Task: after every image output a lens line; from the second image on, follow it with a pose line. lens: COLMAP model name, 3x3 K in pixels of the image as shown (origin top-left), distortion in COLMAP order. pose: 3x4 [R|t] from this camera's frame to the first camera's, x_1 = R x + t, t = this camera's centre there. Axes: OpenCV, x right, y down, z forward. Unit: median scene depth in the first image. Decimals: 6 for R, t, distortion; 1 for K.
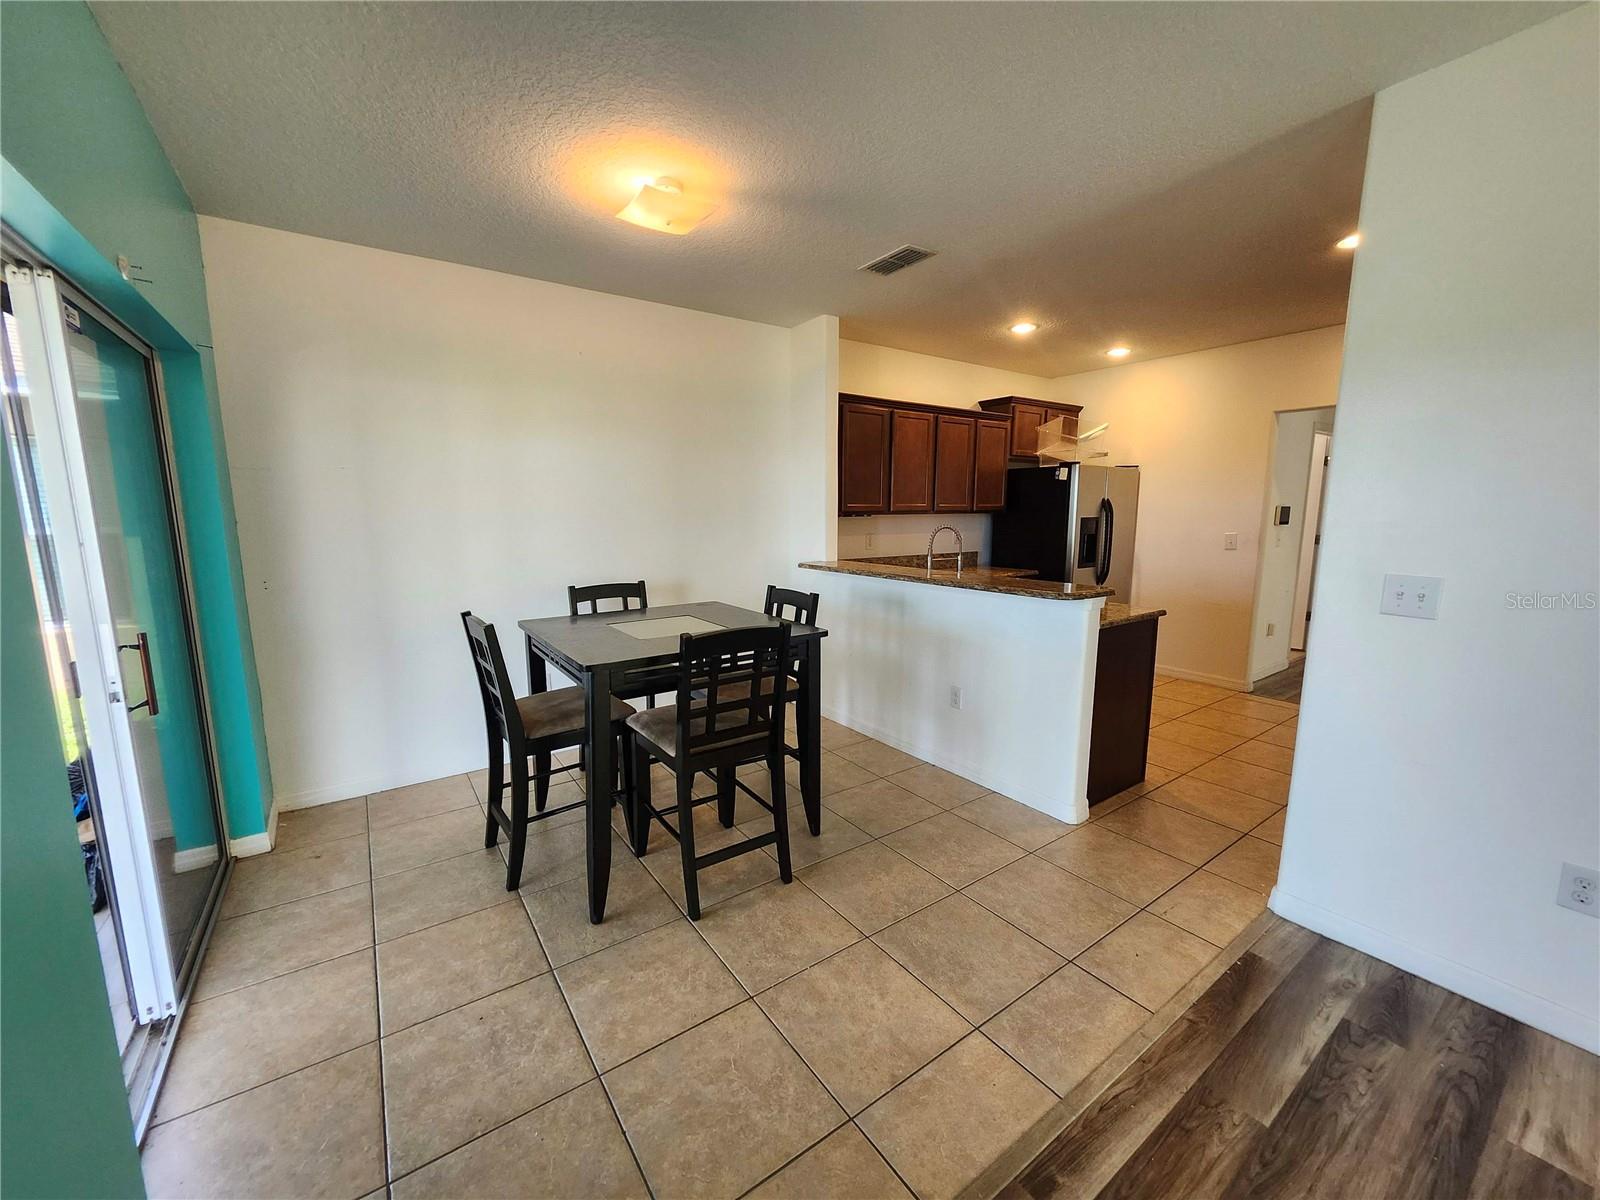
lens RADIAL K [[627.3, 0, 788.0], [0, 627.3, 604.5], [0, 0, 1]] dist [0.000725, -0.000639]
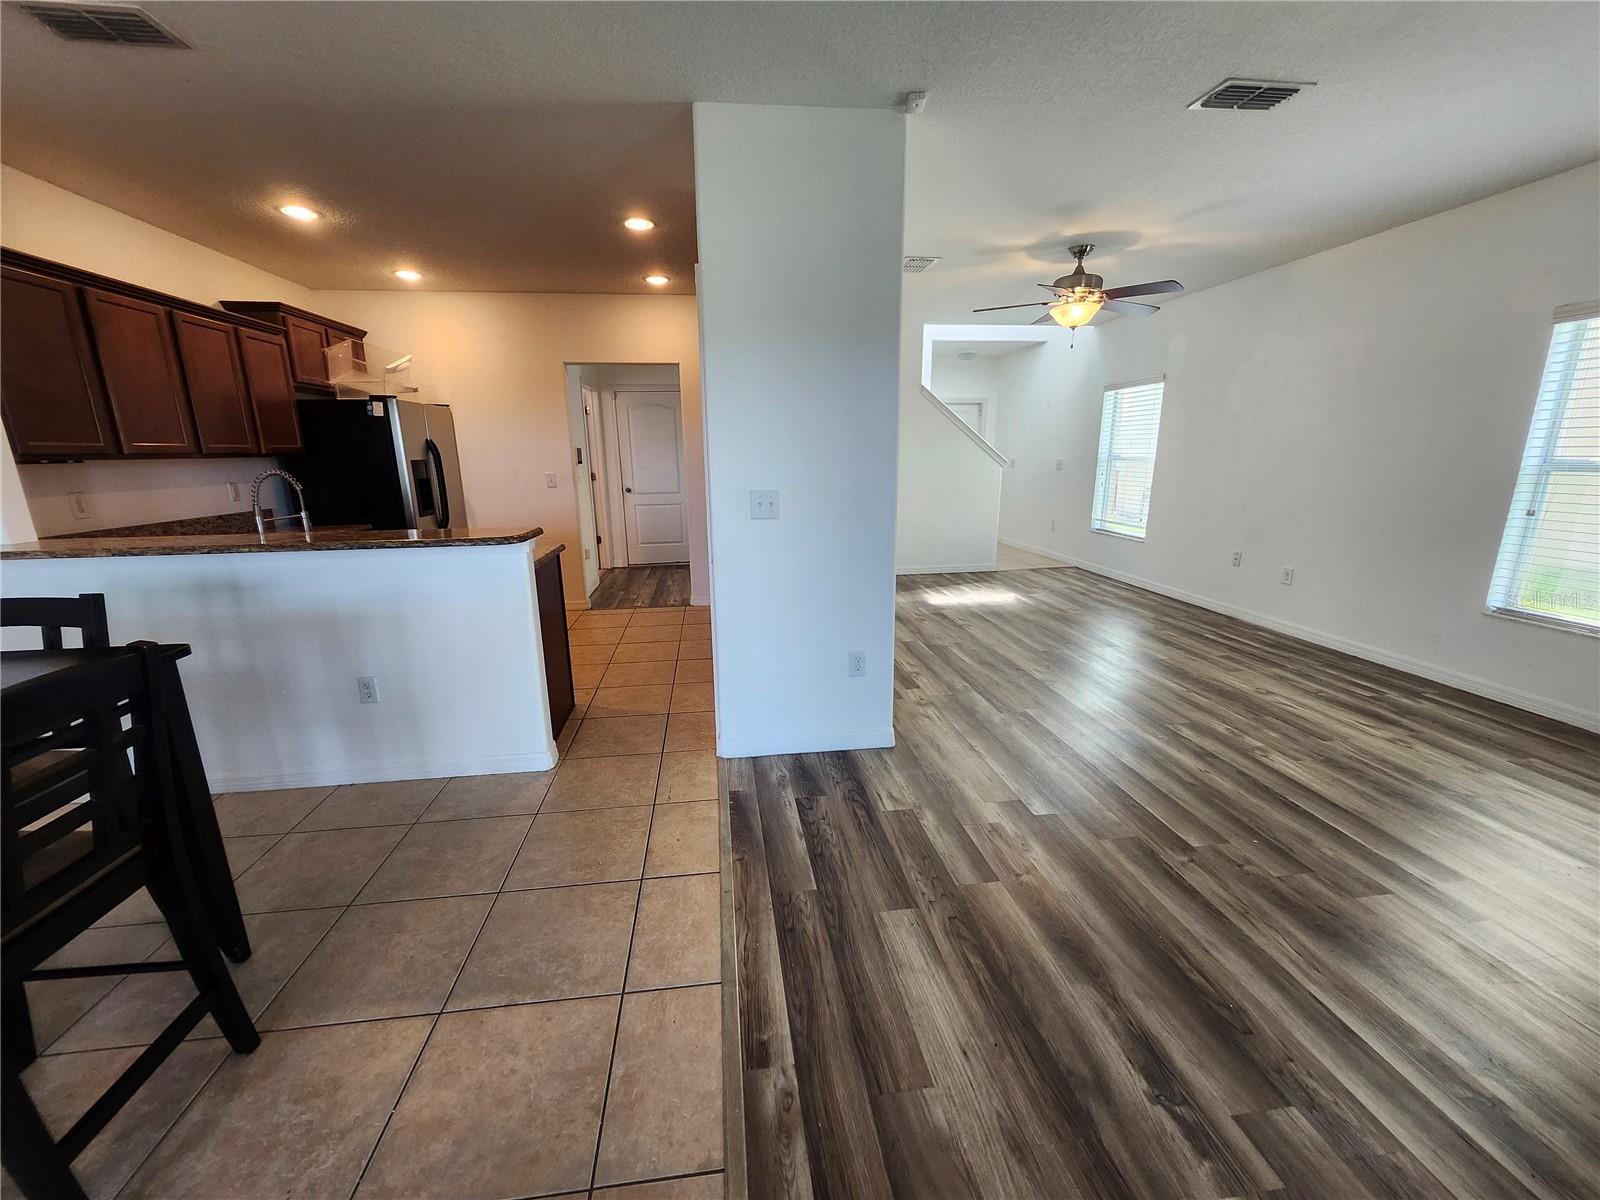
lens RADIAL K [[627.3, 0, 790.8], [0, 627.3, 603.2], [0, 0, 1]] dist [0.000725, -0.000639]
pose [[0.463358, -0.212307, 0.860363, -0.210233], [0.145249, 0.975942, 0.162602, -0.014063], [-0.874186, 0.049624, 0.483048, 0.223892]]
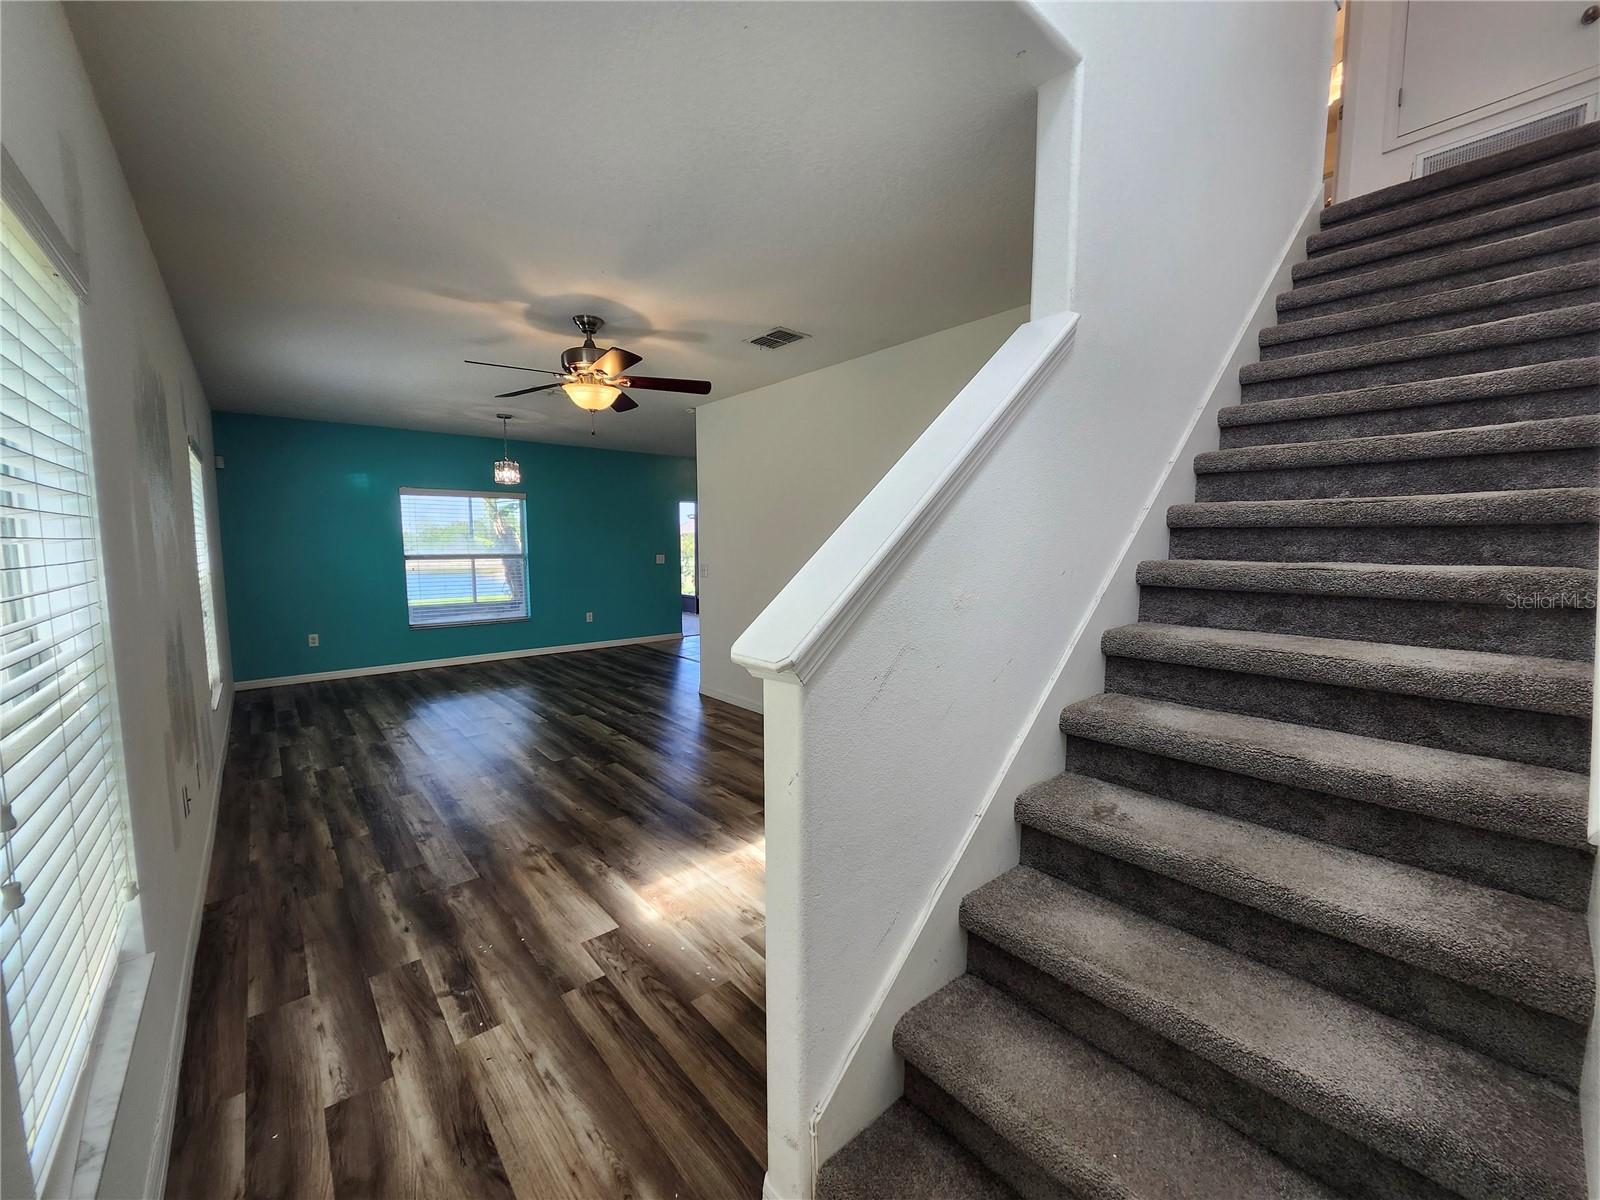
lens RADIAL K [[627.3, 0, 794.3], [0, 627.3, 606.0], [0, 0, 1]] dist [0.000725, -0.000639]
pose [[0.102899, 0.107841, -0.988829, 3.630721], [-0.150038, 0.984414, 0.091746, -0.132478], [0.983311, 0.138921, 0.117475, 0.728452]]
